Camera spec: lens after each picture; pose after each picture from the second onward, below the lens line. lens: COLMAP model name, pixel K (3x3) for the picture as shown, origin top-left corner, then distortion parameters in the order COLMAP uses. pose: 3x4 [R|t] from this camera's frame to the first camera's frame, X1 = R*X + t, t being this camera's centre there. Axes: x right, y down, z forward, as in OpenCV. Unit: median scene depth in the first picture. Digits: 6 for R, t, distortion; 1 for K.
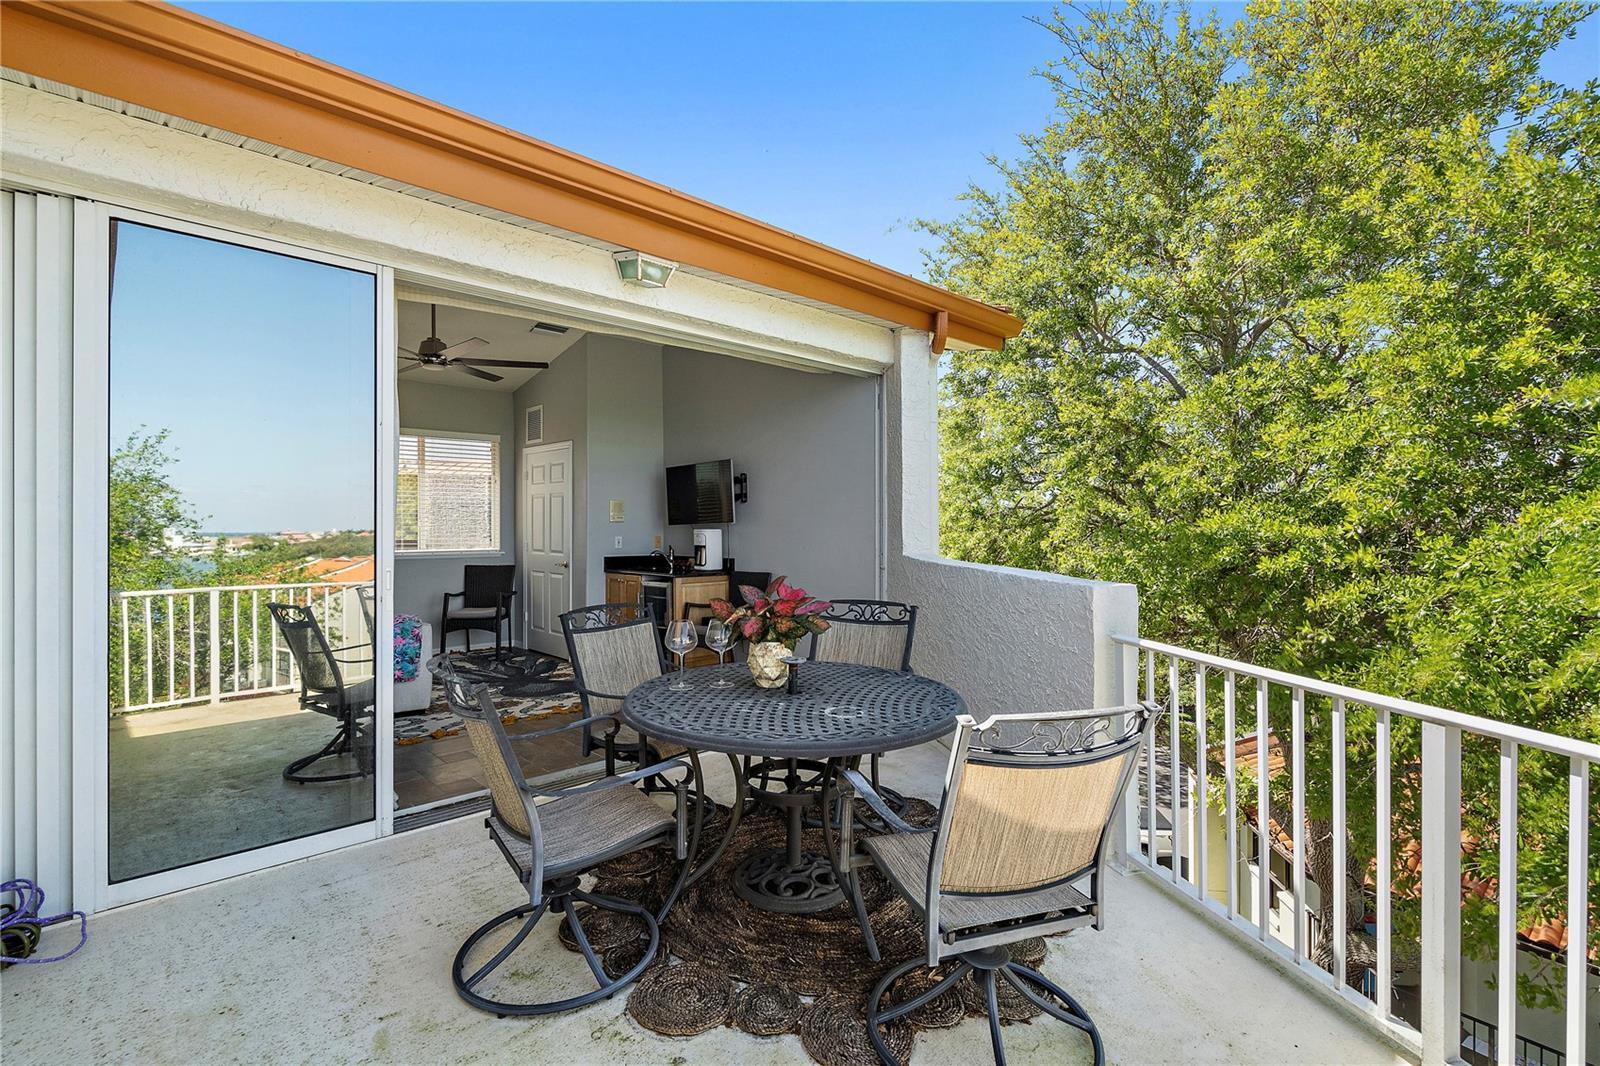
lens RADIAL K [[738.7, 0, 799.2], [0, 738.7, 526.8], [0, 0, 1]] dist [0.001728, 0.000204]
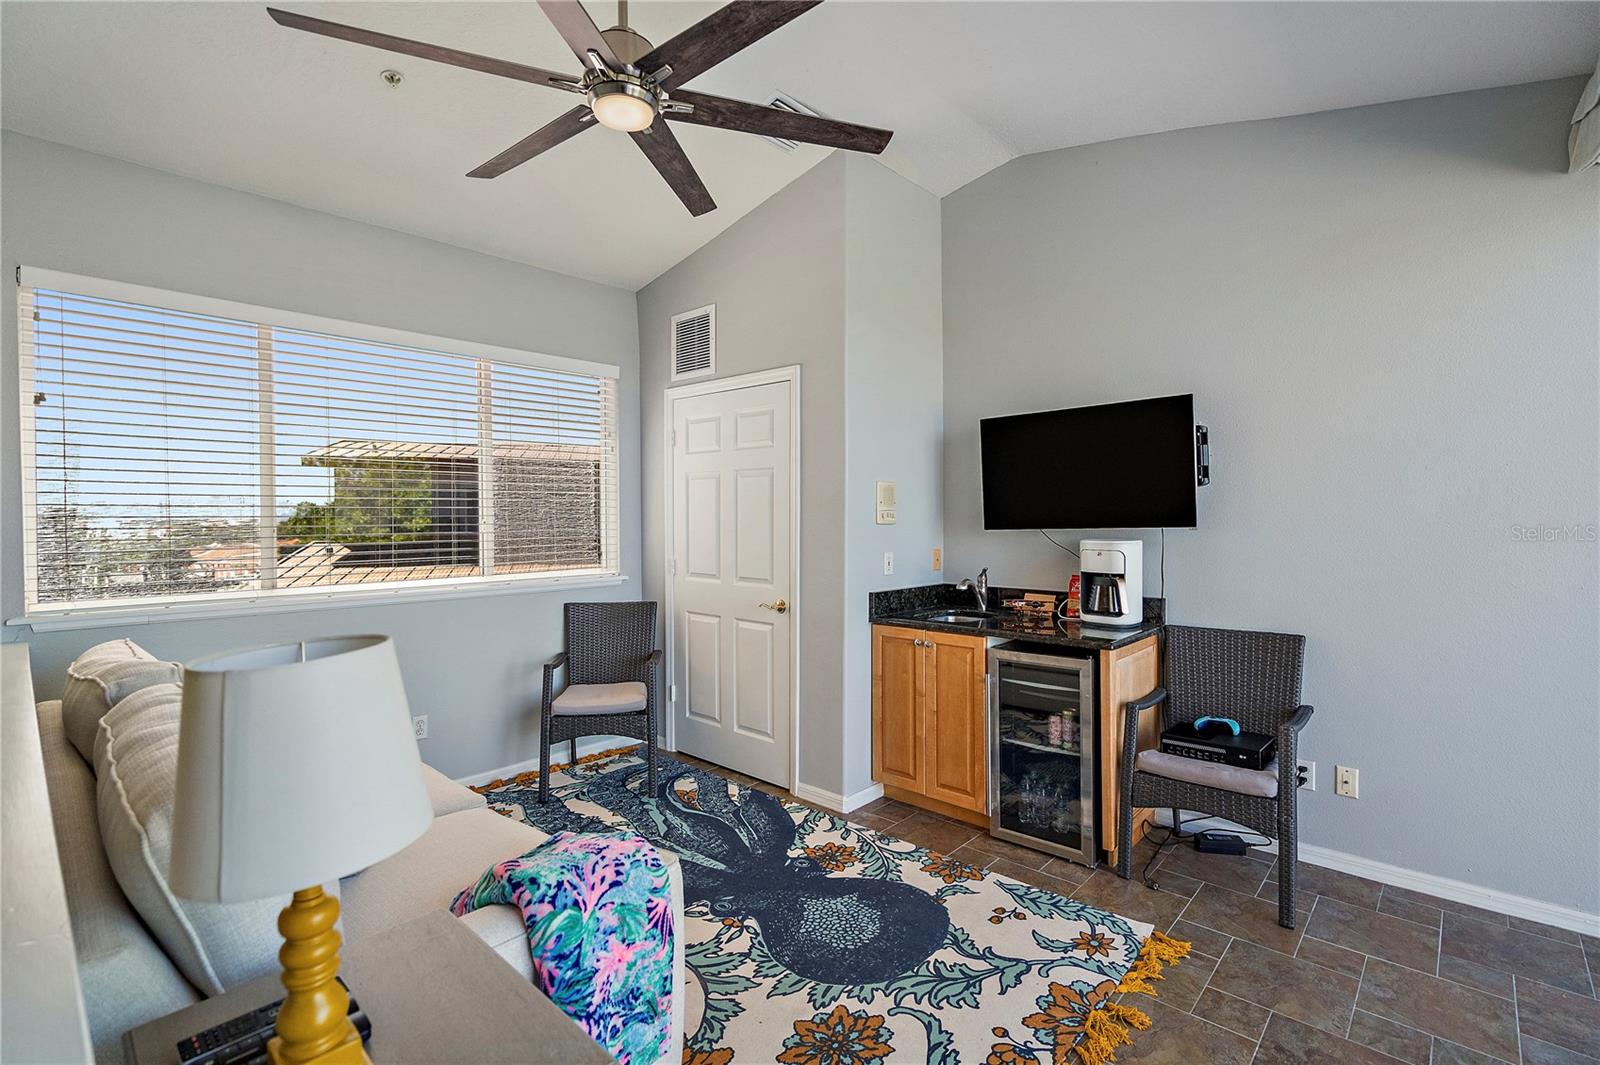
lens RADIAL K [[738.7, 0, 800.4], [0, 738.7, 529.5], [0, 0, 1]] dist [0.001728, 0.000204]
pose [[0.998649, -0.005506, 0.051664, -0.334784], [0.004632, 0.999845, 0.017010, -0.011588], [-0.051750, -0.016748, 0.998520, 0.490879]]
